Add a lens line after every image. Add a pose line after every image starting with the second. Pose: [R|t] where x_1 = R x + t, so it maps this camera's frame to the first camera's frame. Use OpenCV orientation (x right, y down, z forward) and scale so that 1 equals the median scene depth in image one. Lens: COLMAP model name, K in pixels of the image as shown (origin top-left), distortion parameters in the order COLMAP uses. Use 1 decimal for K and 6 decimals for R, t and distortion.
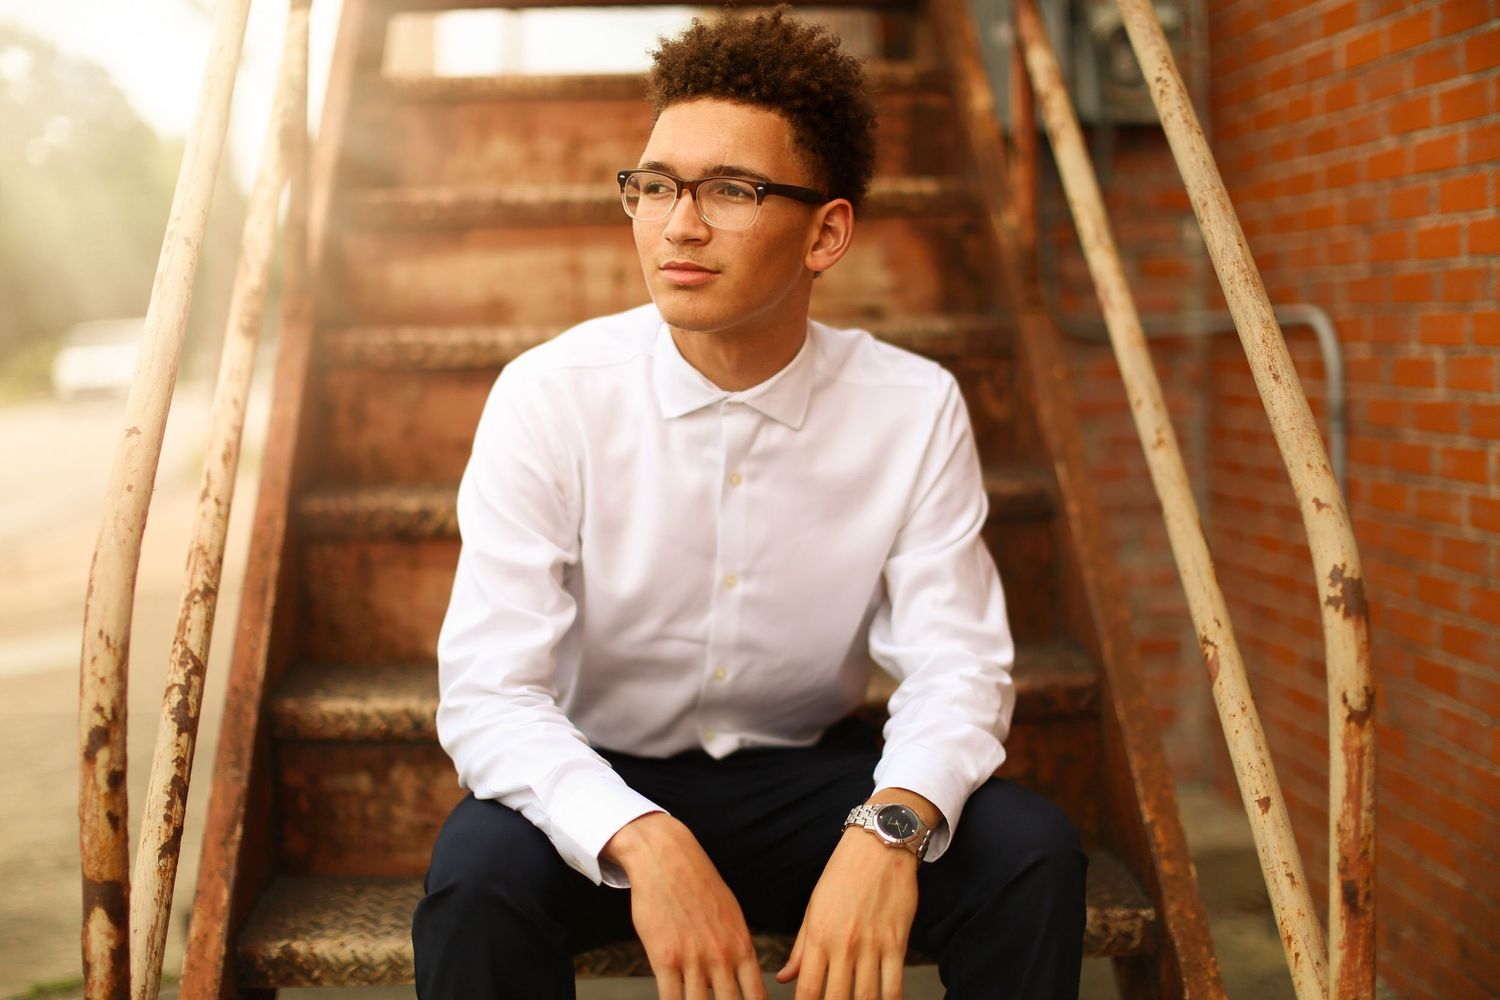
lens RADIAL K [[2236.3, 0, 750.0], [0, 2236.3, 500.0], [0, 0, 1]] dist [-0.226080, 0.609763]
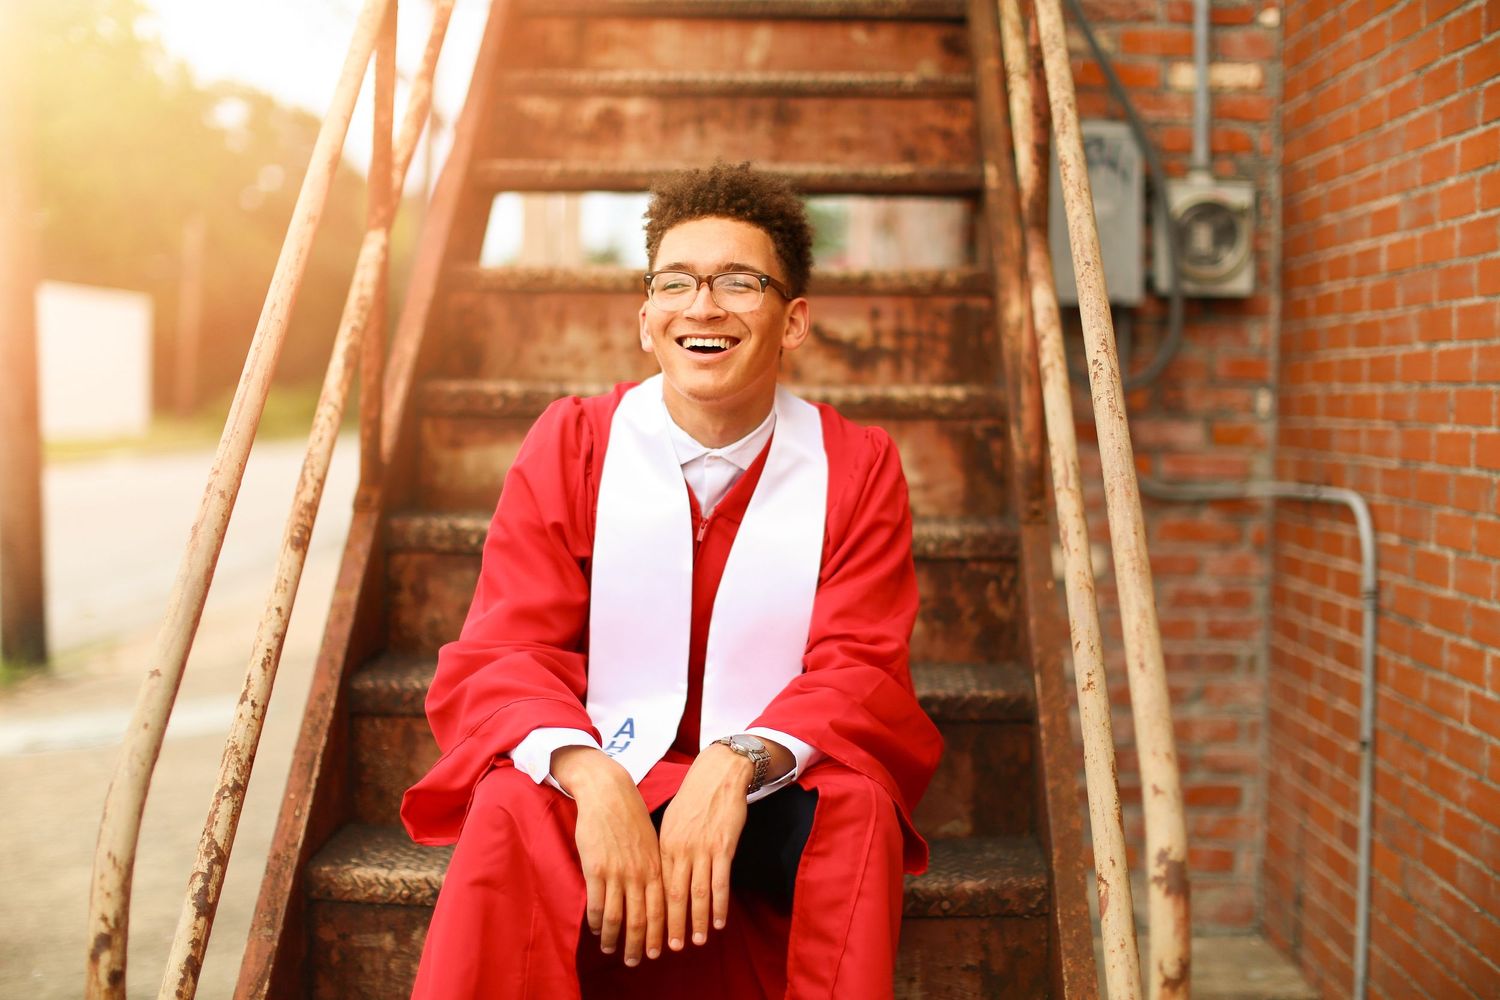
lens RADIAL K [[2236.3, 0, 750.0], [0, 2236.3, 500.0], [0, 0, 1]] dist [-0.226080, 0.609763]
pose [[0.995091, 0.036769, -0.091877, 0.112387], [-0.038674, 0.999070, -0.019049, -0.088967], [0.091091, 0.022509, 0.995588, -0.119387]]
